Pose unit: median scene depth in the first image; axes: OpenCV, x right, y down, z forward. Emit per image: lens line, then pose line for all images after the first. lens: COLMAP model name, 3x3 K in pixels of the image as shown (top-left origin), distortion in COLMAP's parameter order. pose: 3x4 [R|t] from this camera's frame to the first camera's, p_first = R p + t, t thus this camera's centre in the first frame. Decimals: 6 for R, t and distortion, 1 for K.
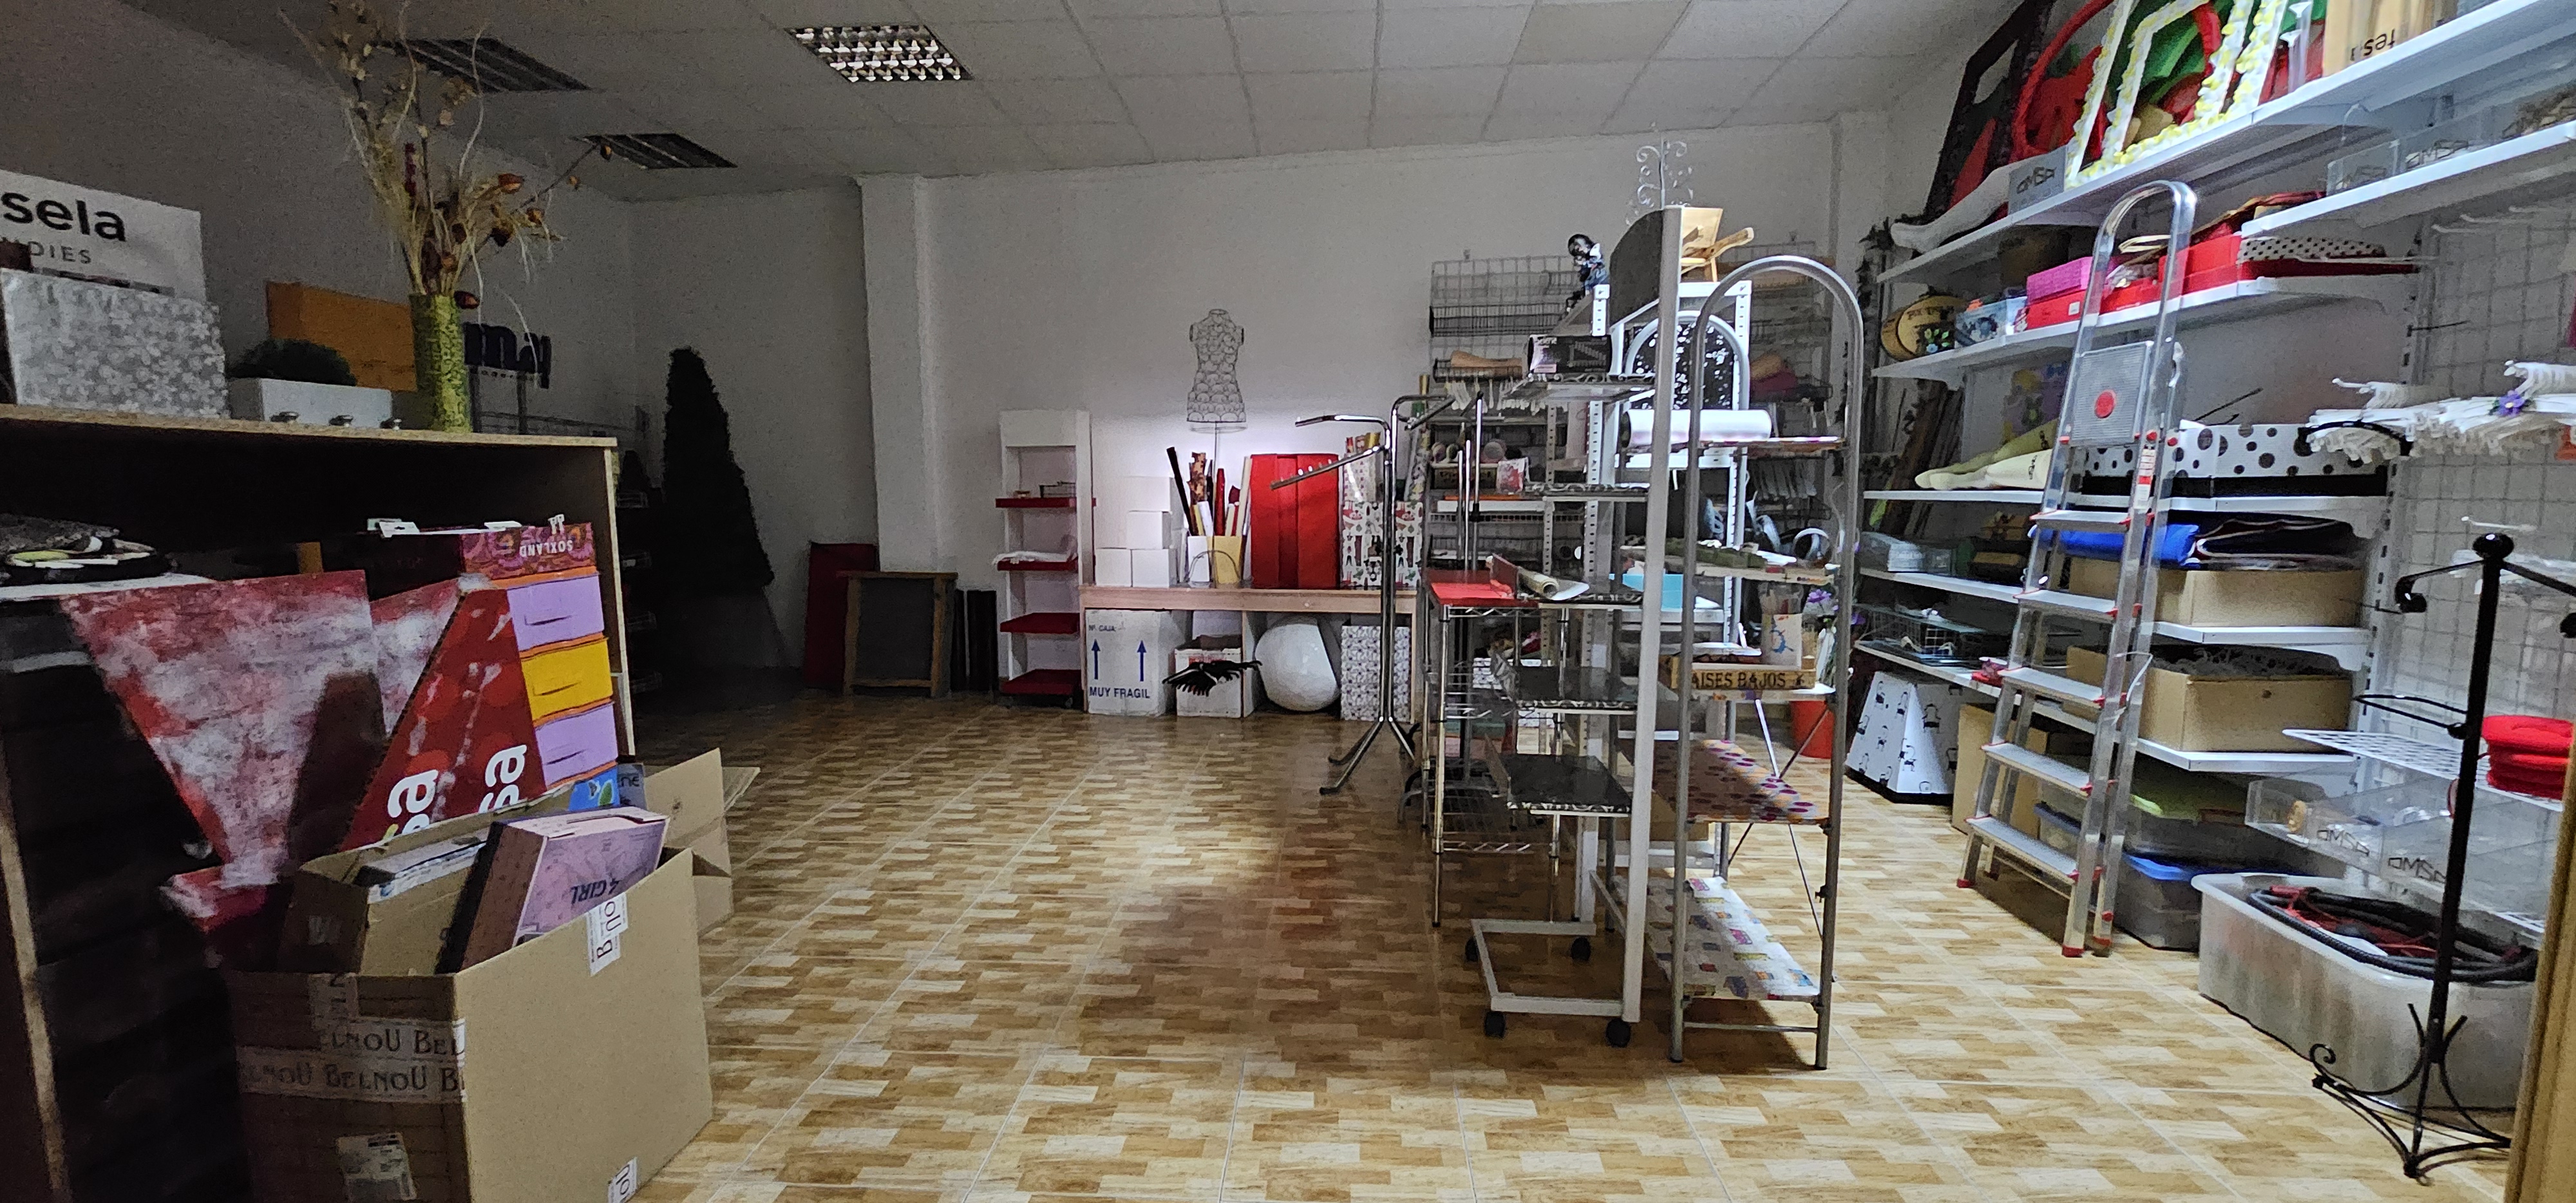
lens RADIAL K [[1052.3, 0, 1286.4], [0, 1052.3, 609.8], [0, 0, 1]] dist [0.002477, 0.000463]
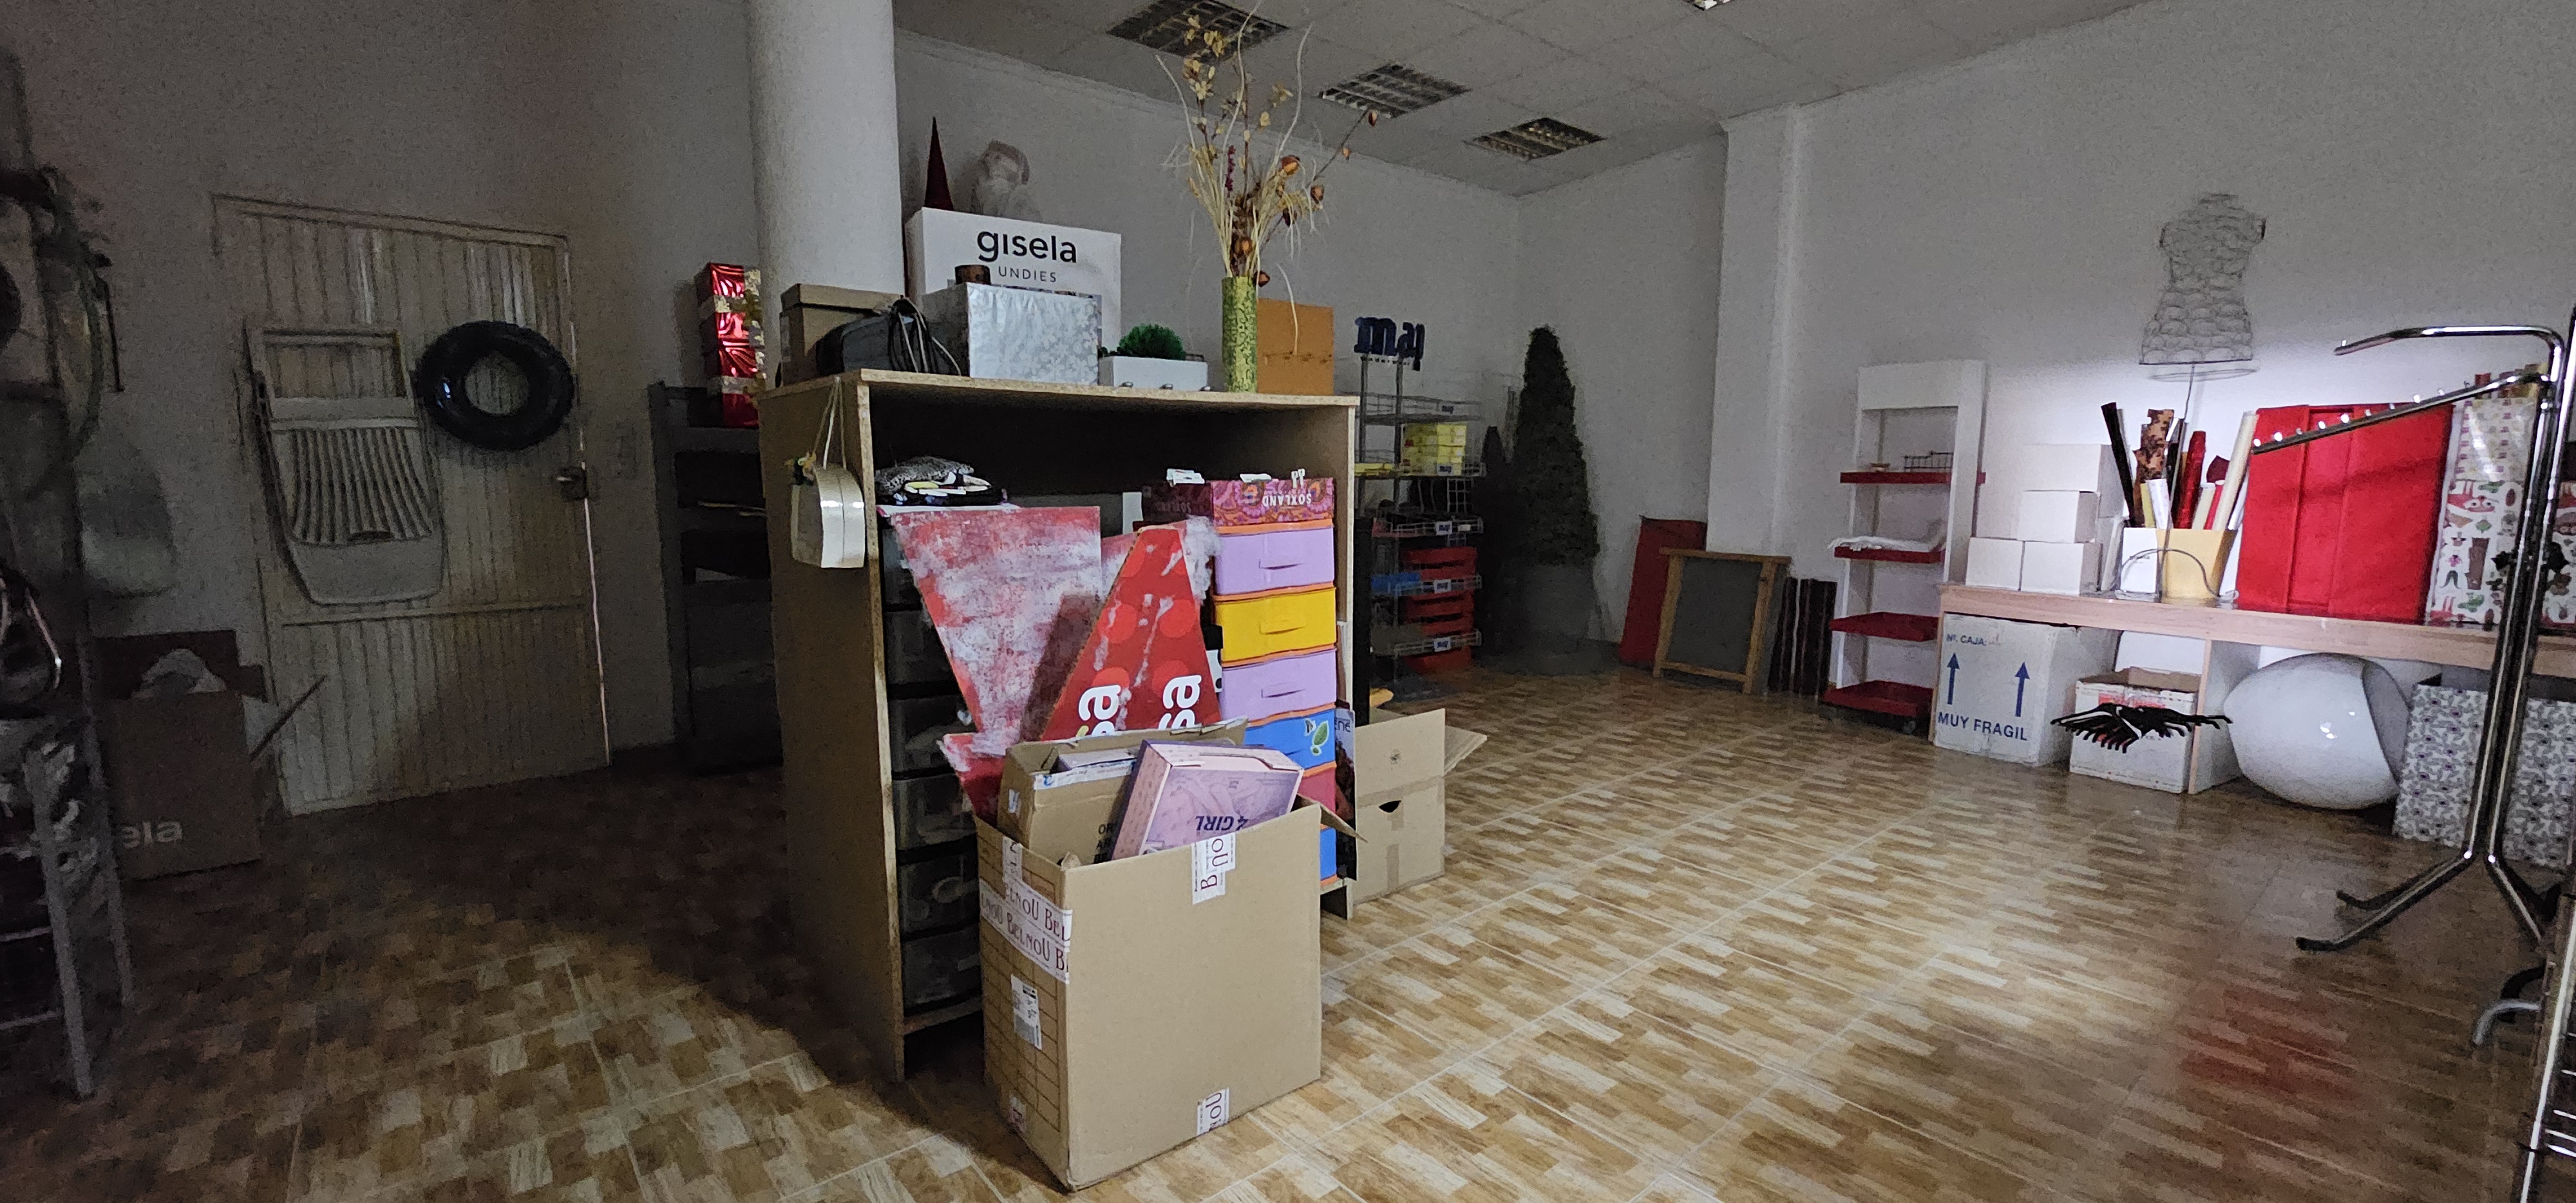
lens RADIAL K [[1052.3, 0, 1286.4], [0, 1052.3, 609.8], [0, 0, 1]] dist [0.002477, 0.000463]
pose [[0.689171, 0.101407, -0.717468, 0.082864], [-0.089935, 0.994473, 0.054171, -0.004205], [0.718996, 0.027193, 0.694482, 0.235027]]
